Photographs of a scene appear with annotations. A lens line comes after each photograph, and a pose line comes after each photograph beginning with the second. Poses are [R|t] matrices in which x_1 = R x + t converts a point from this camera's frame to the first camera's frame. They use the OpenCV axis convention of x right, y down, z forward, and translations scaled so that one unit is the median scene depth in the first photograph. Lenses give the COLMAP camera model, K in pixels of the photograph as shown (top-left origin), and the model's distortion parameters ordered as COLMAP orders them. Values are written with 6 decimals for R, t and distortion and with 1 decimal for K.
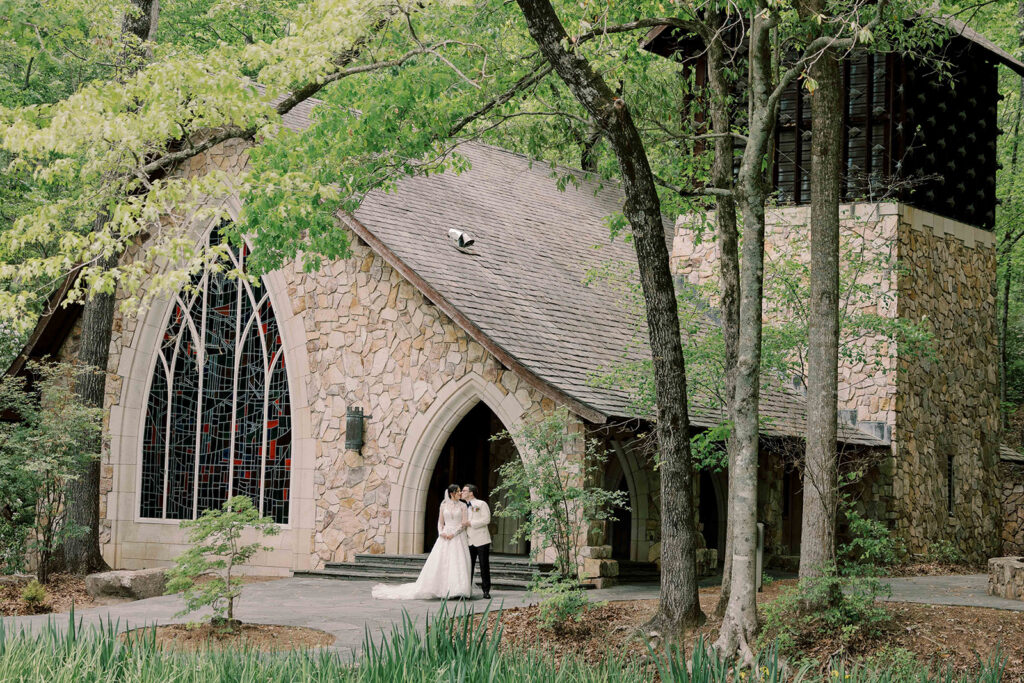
lens RADIAL K [[2175.4, 0, 512.0], [0, 2175.4, 341.5], [0, 0, 1]] dist [-0.000449, 0.126316]
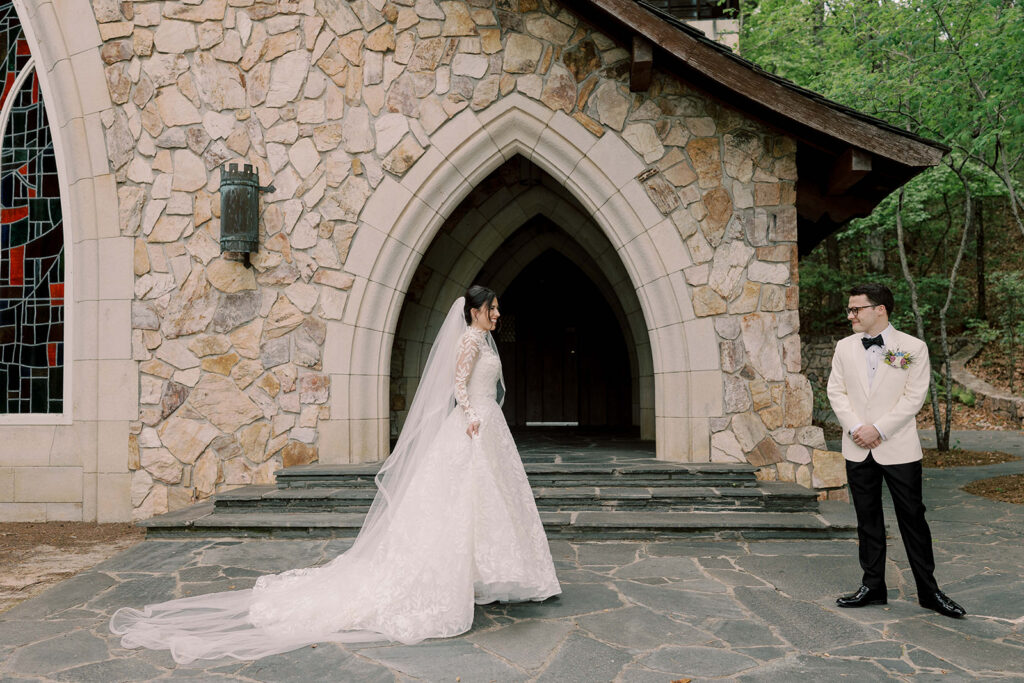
lens RADIAL K [[979.3, 0, 512.0], [0, 979.3, 341.5], [0, 0, 1]] dist [0.013214, 0.001608]
pose [[0.866448, -0.020857, 0.498832, -0.125139], [0.001393, 0.999224, 0.039360, 0.058634], [-0.499266, -0.033408, 0.865805, 0.752766]]
